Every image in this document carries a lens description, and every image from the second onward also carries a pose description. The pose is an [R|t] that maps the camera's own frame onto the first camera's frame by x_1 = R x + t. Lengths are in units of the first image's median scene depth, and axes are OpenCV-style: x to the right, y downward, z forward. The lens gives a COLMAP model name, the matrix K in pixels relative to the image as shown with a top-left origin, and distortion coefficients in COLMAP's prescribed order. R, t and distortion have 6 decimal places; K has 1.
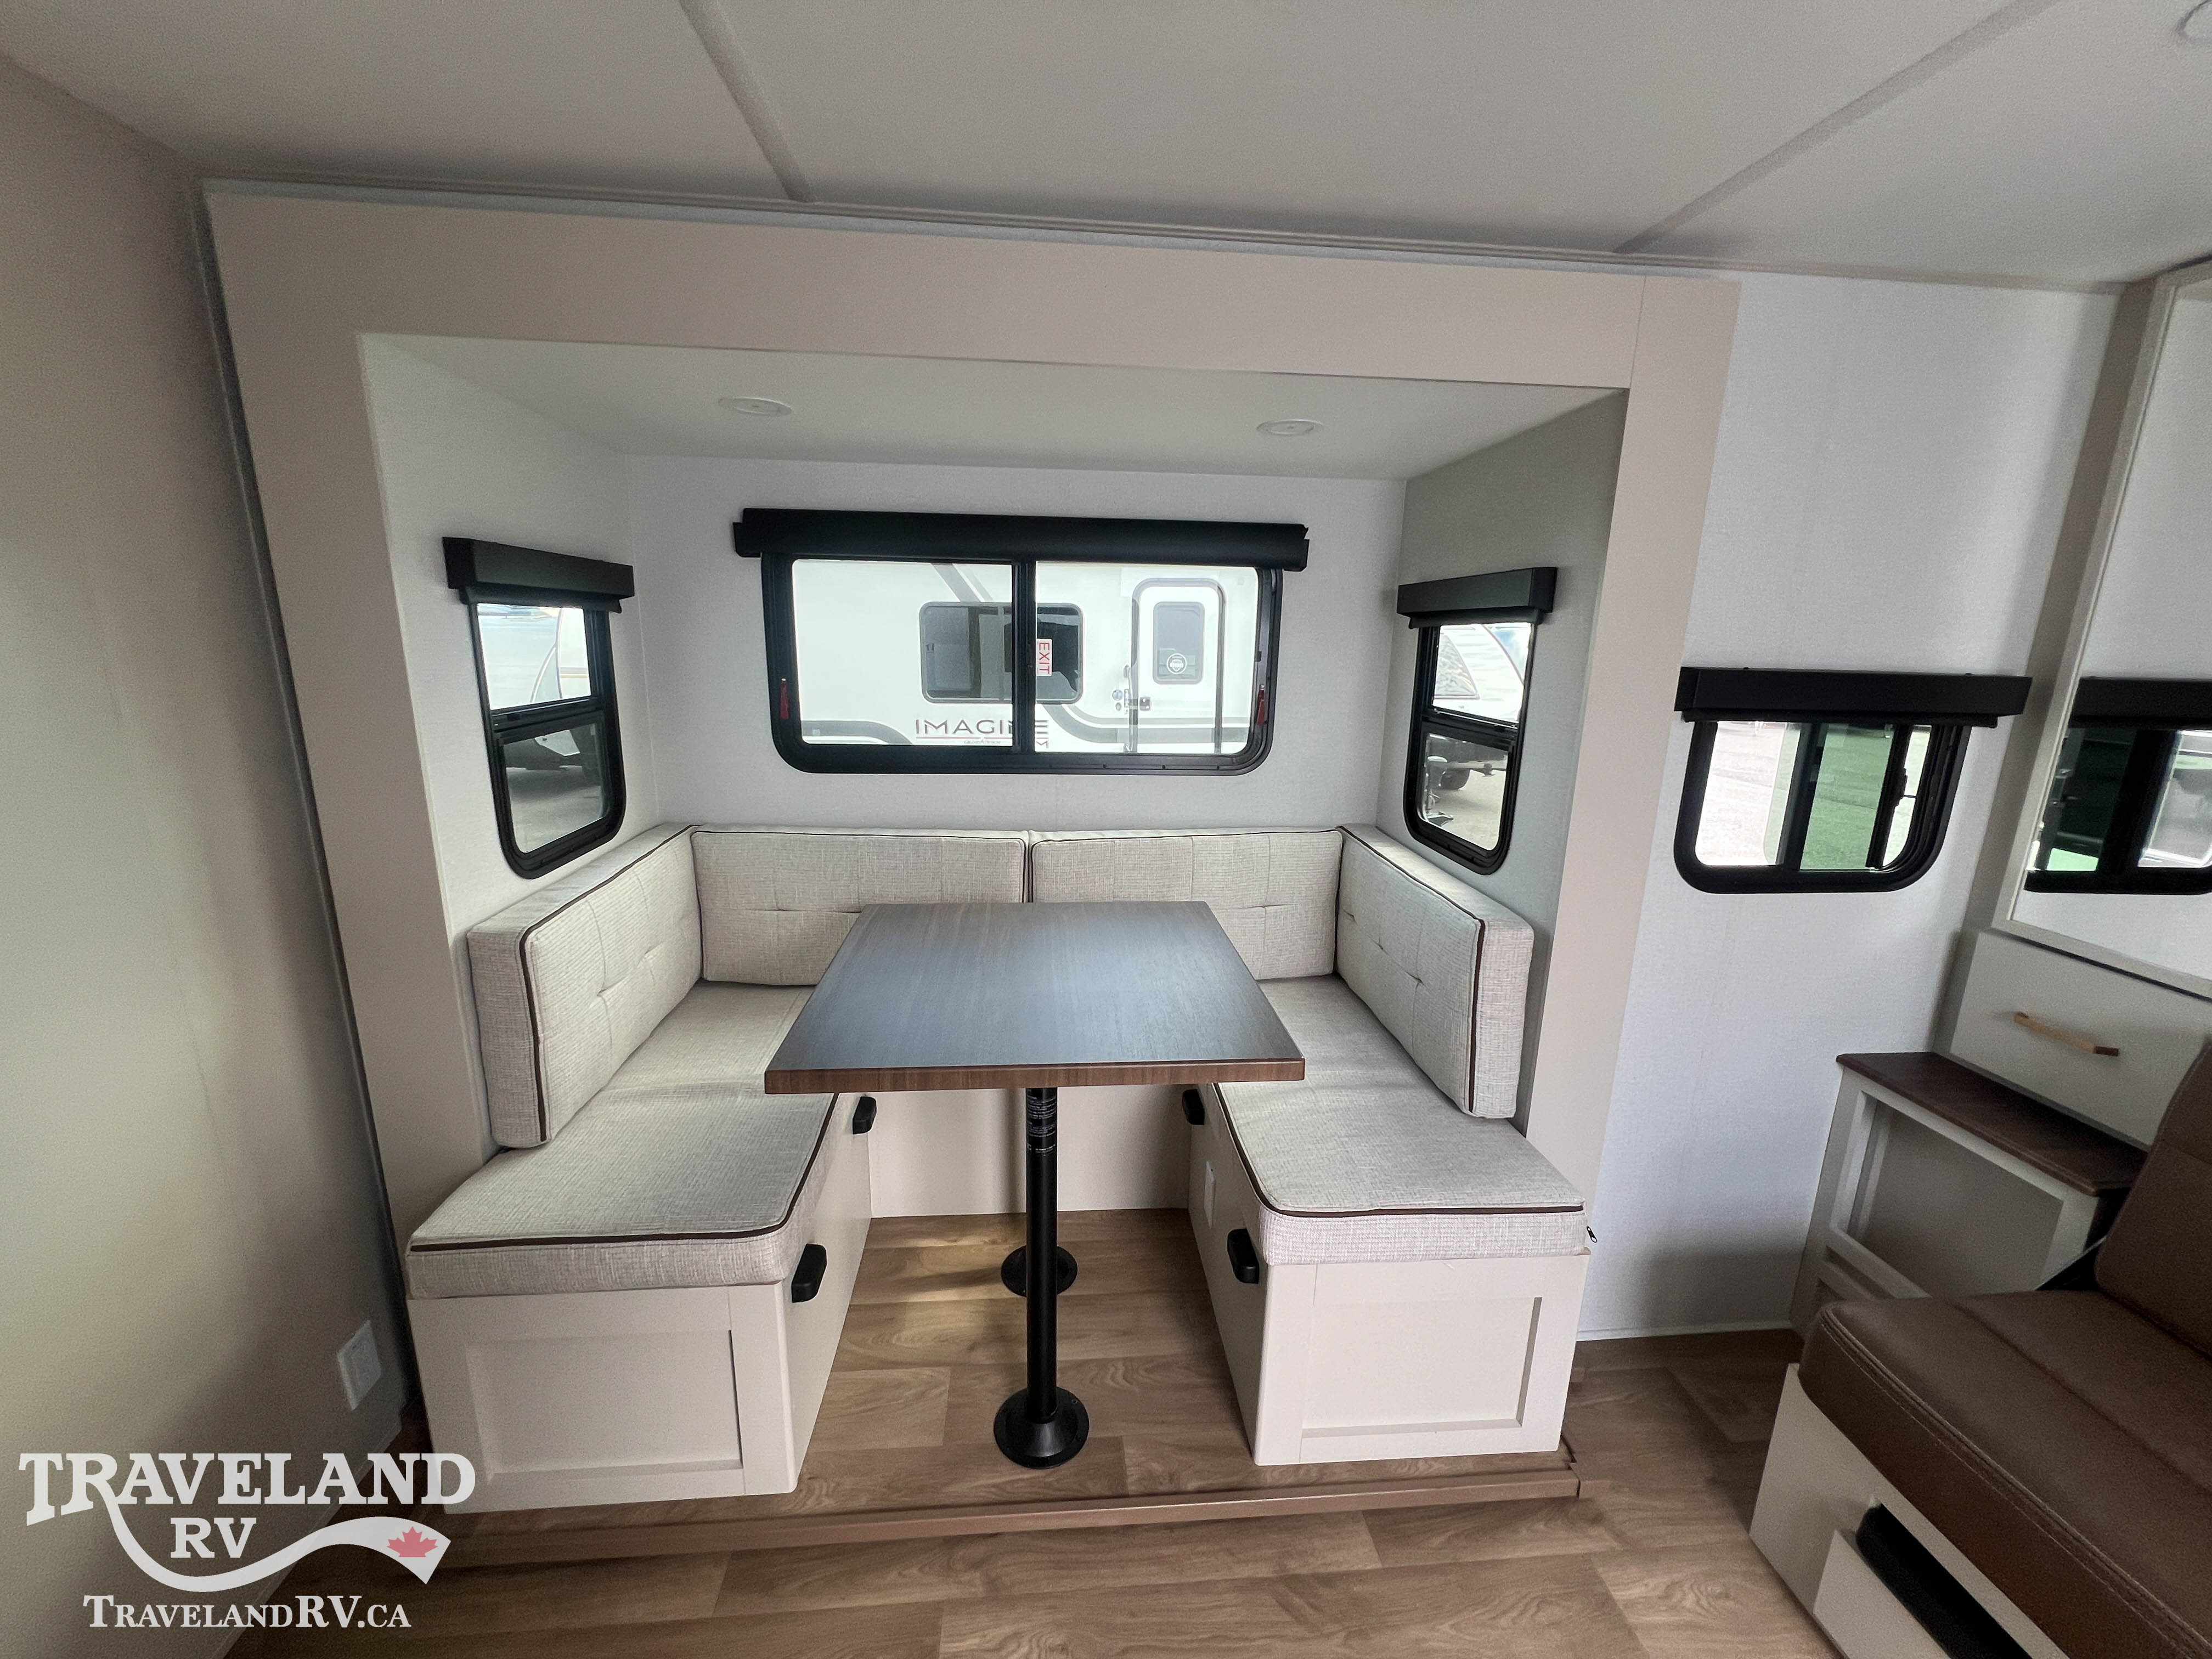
lens RADIAL K [[879.8, 0, 1105.4], [0, 879.8, 825.4], [0, 0, 1]] dist [0.001276, -0.000474]
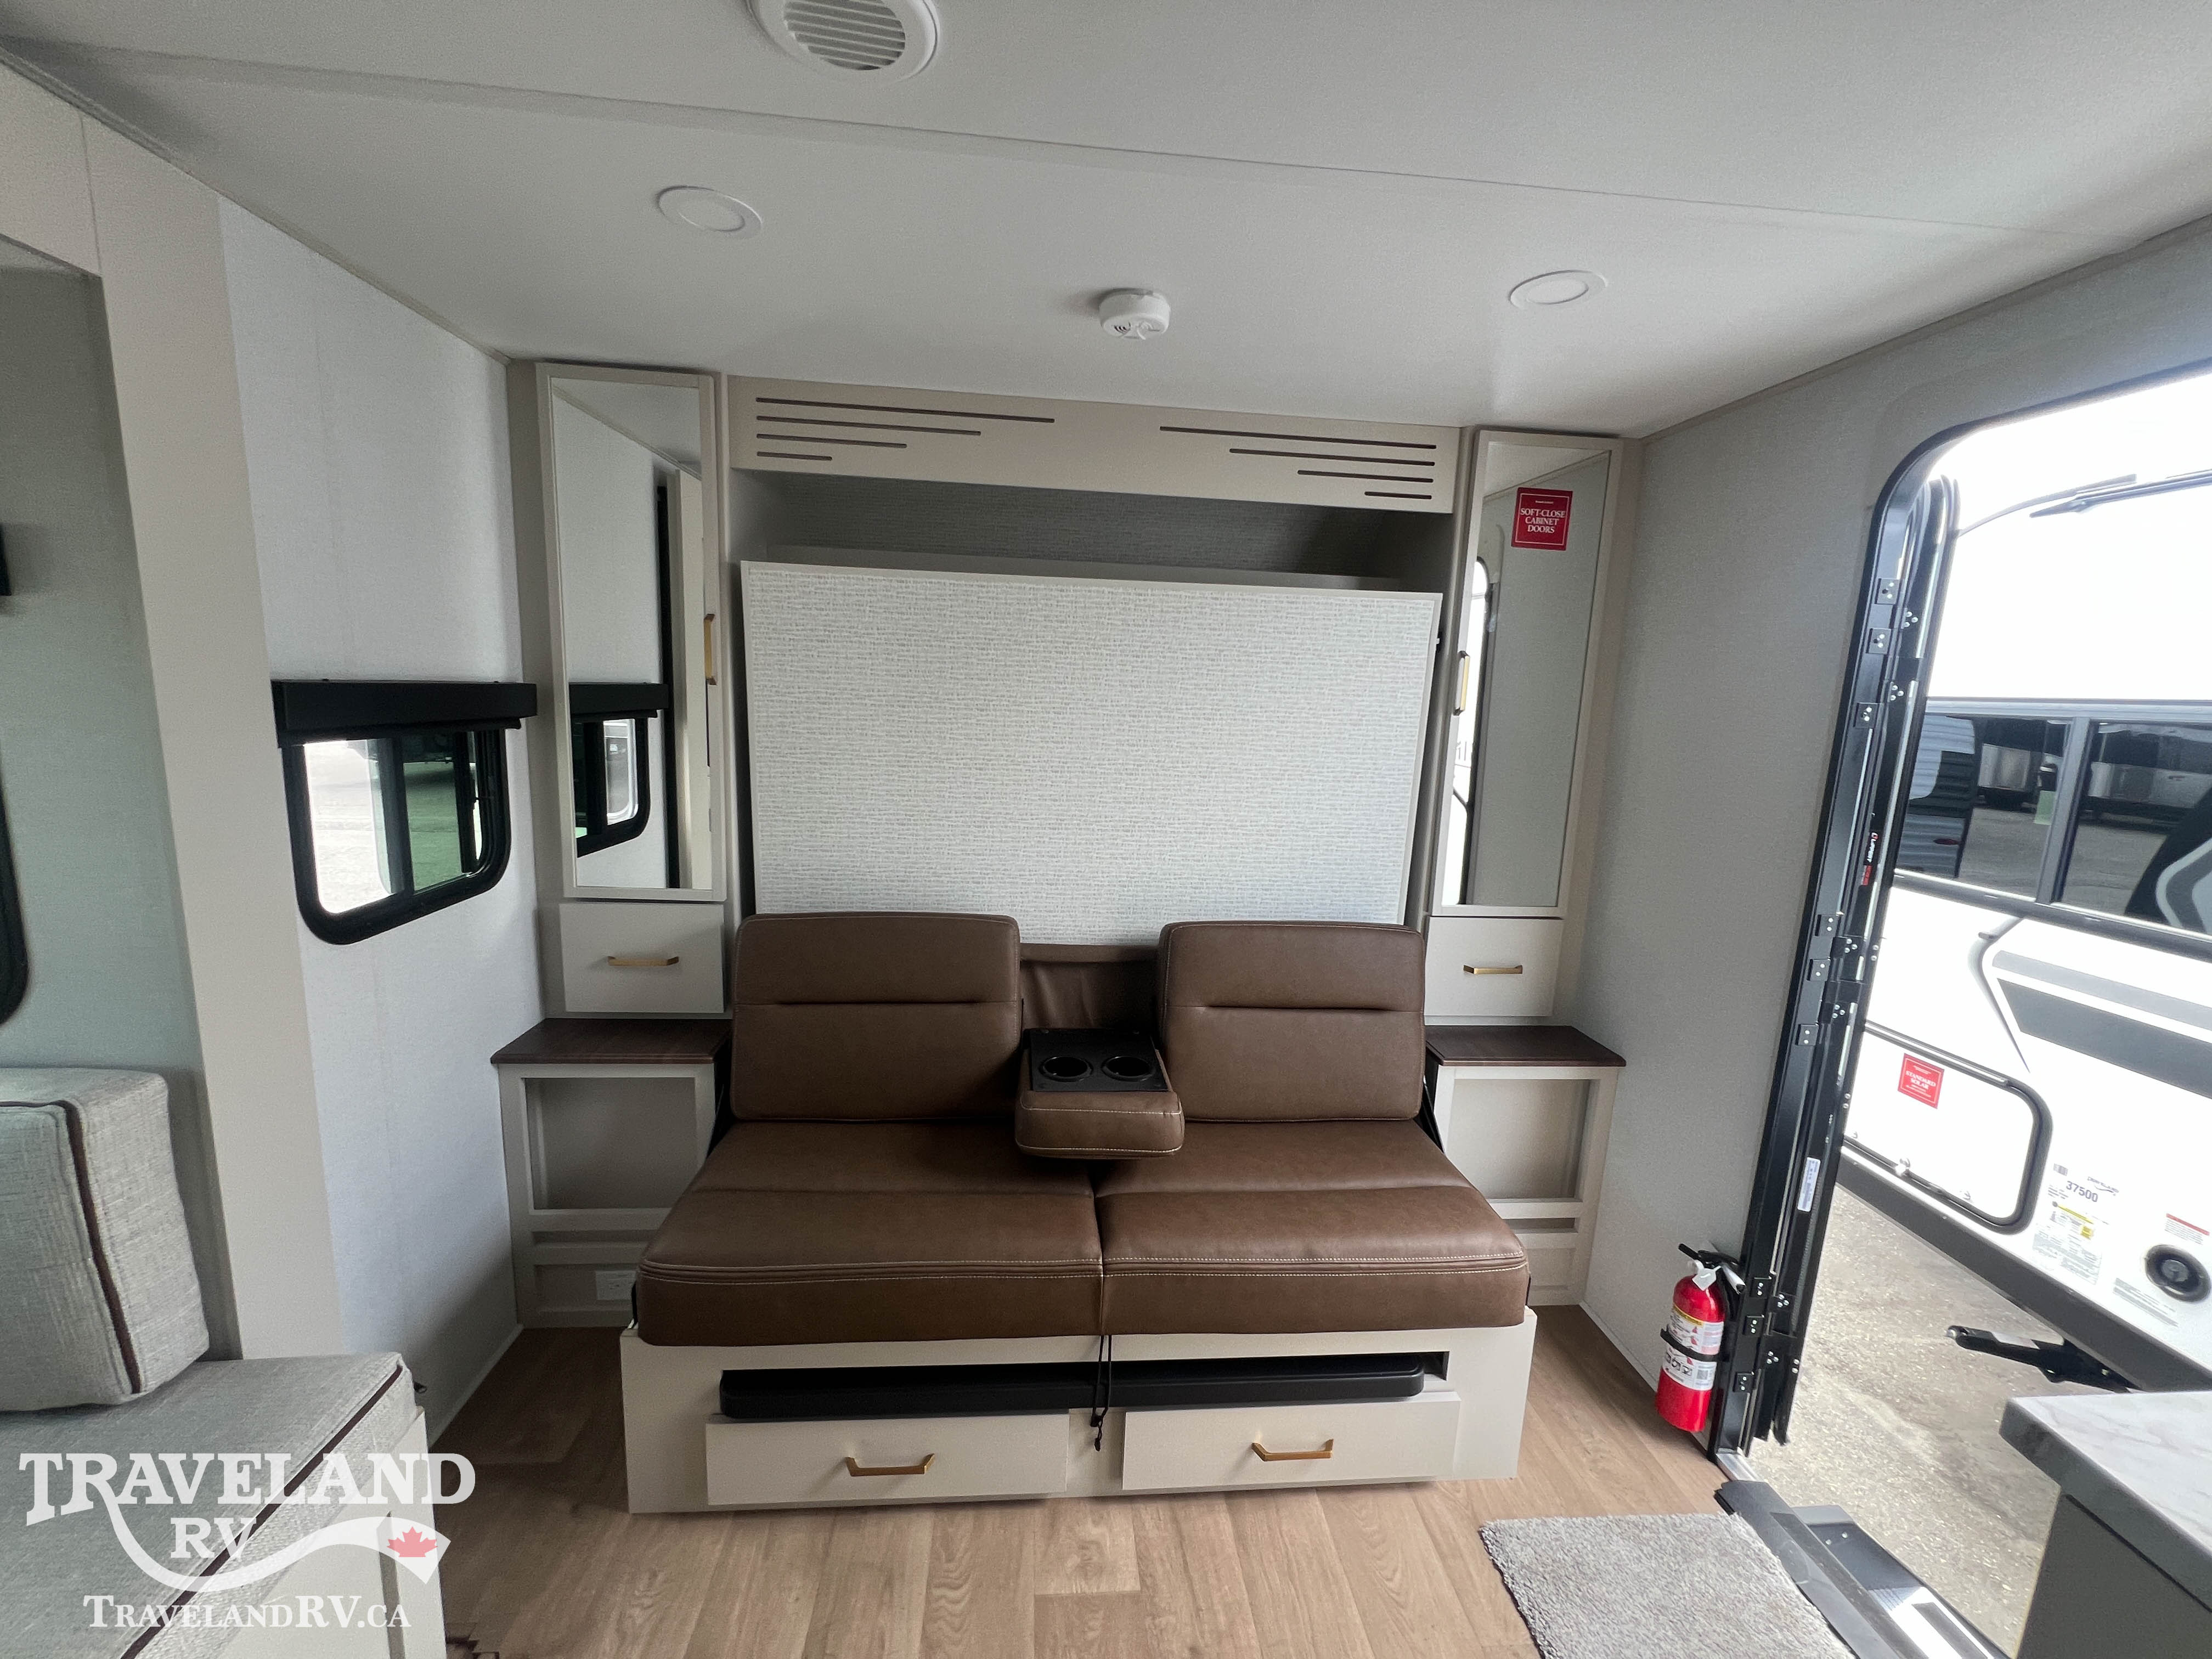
lens RADIAL K [[879.8, 0, 1103.2], [0, 879.8, 827.0], [0, 0, 1]] dist [0.001276, -0.000474]
pose [[0.017061, -0.180120, 0.983497, -0.119445], [0.178673, 0.968356, 0.174248, -0.051923], [-0.983760, 0.172752, 0.048704, 0.227365]]
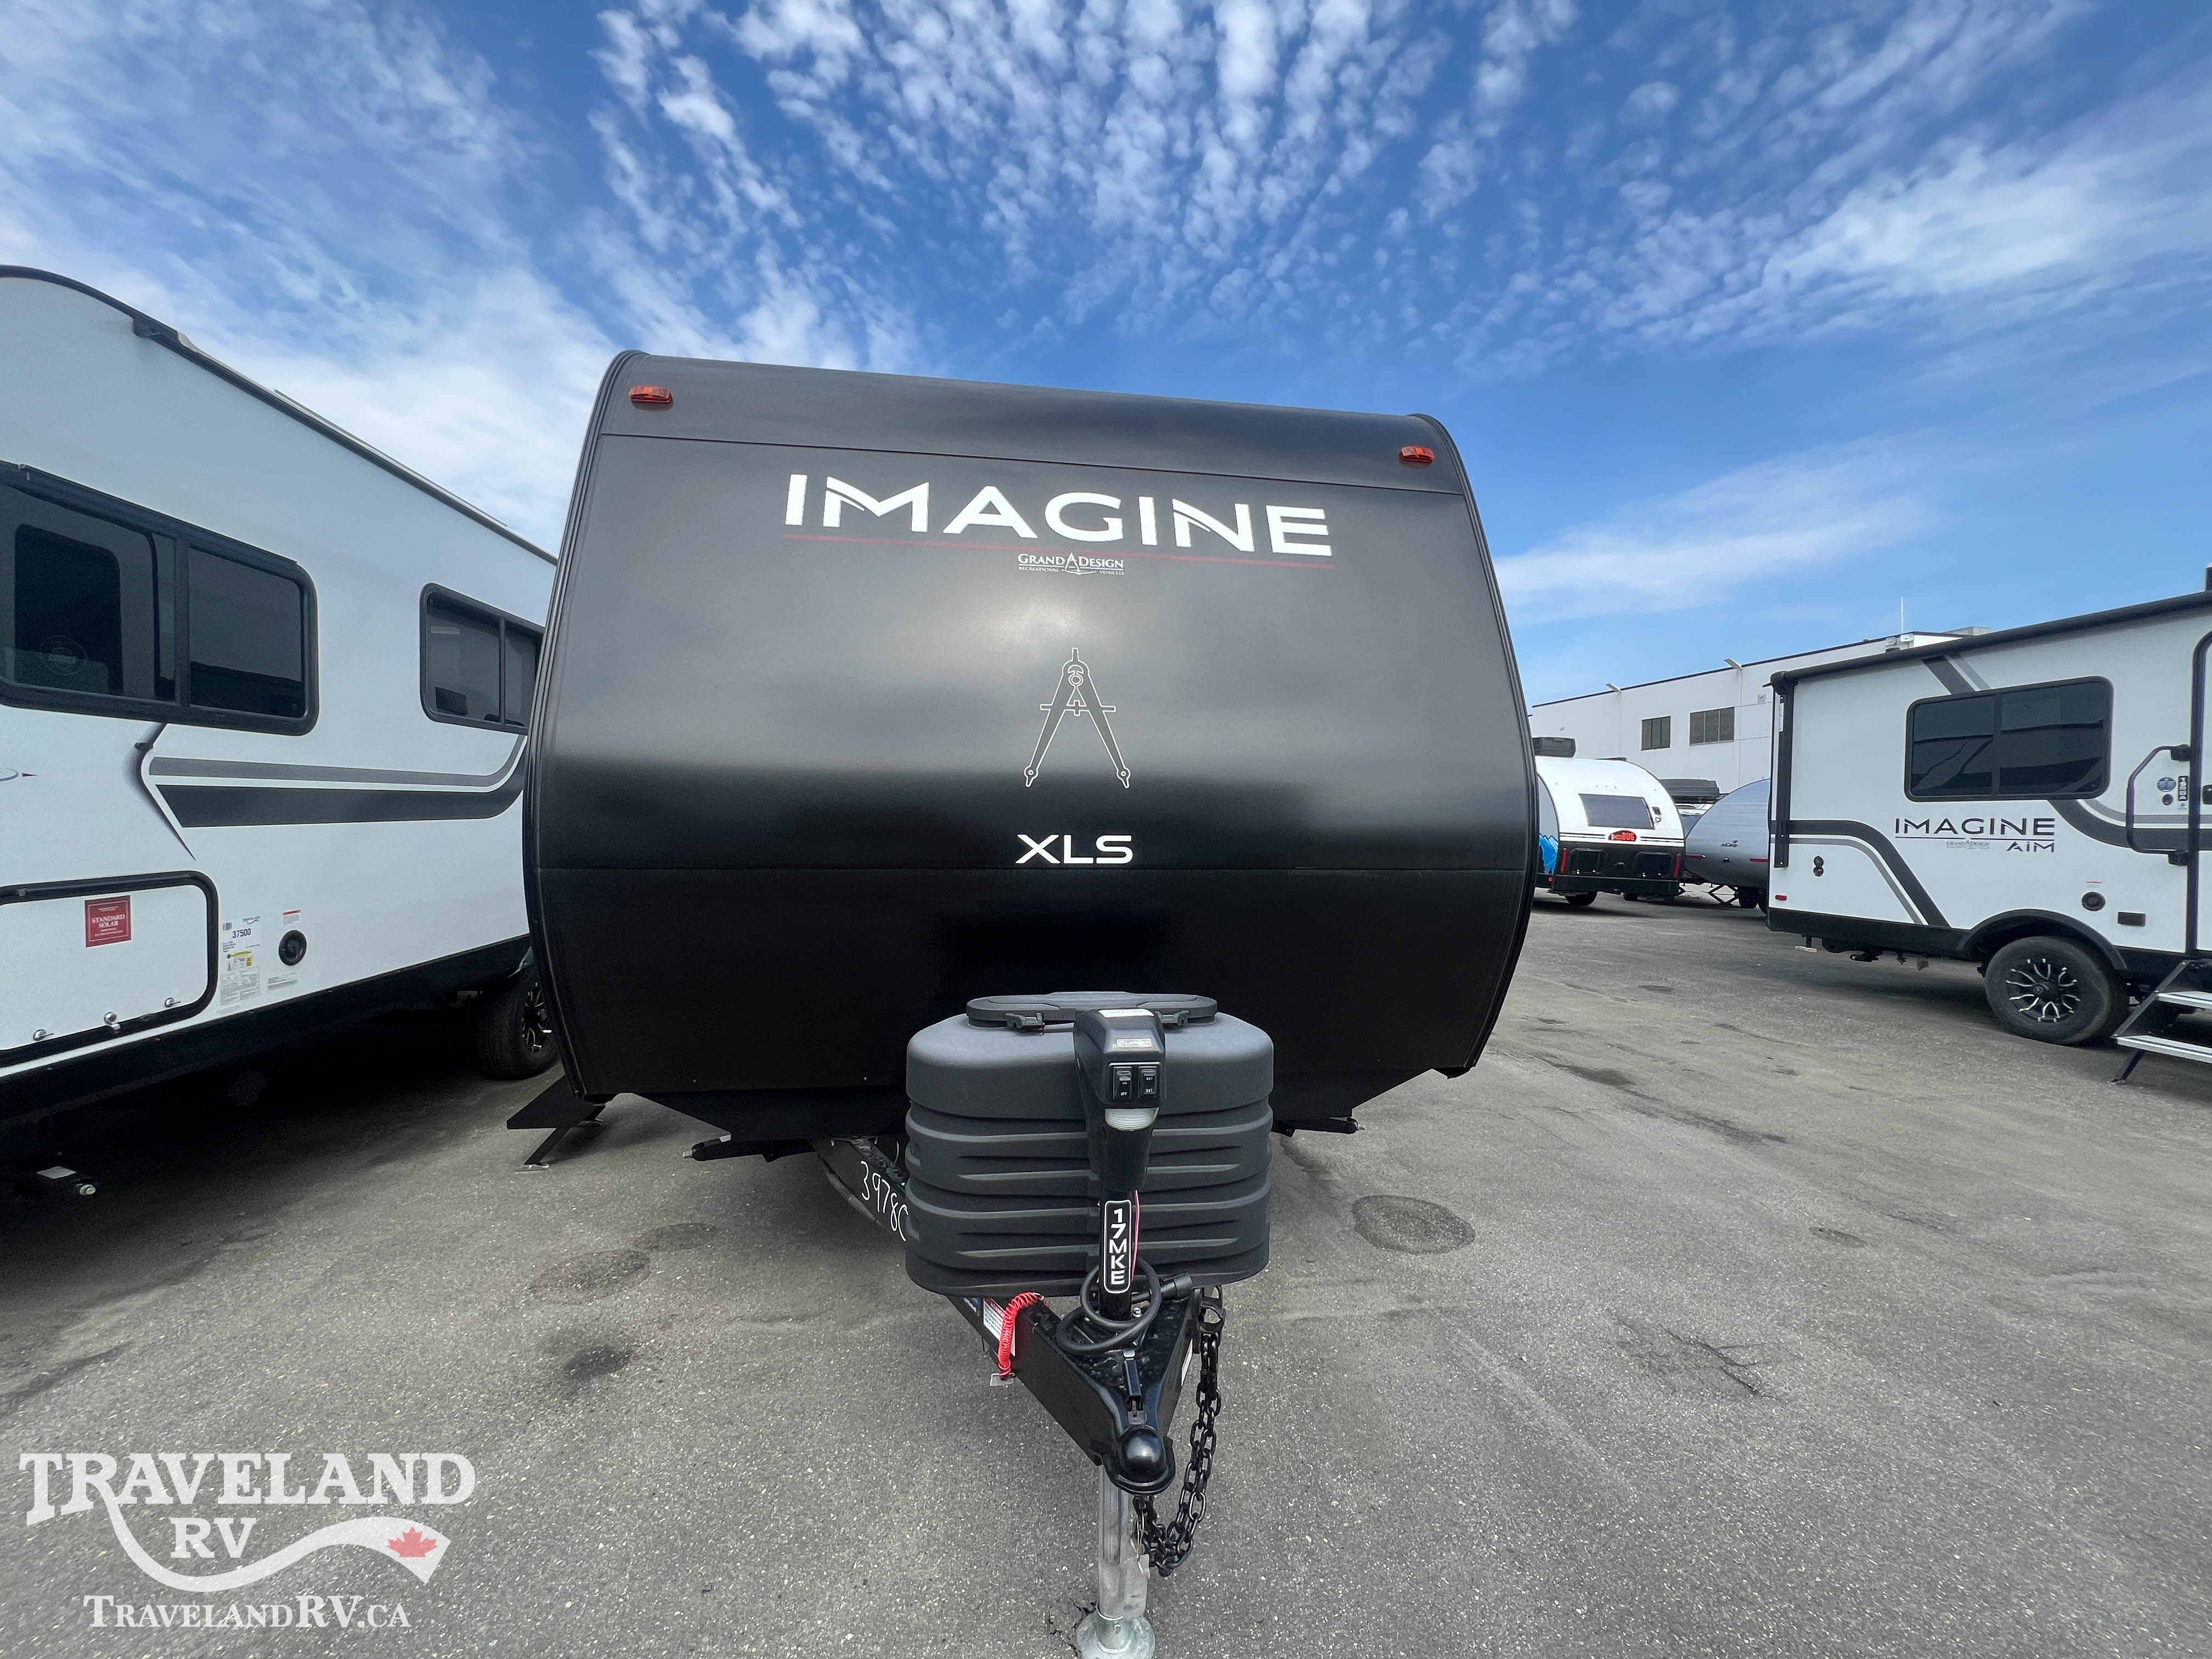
lens RADIAL K [[879.8, 0, 1104.9], [0, 879.8, 827.3], [0, 0, 1]] dist [0.001276, -0.000474]
pose [[0.050421, -0.002613, -0.998725, 3.072107], [-0.232078, 0.972593, -0.014261, 0.459561], [0.971389, 0.232501, 0.048433, 0.405361]]
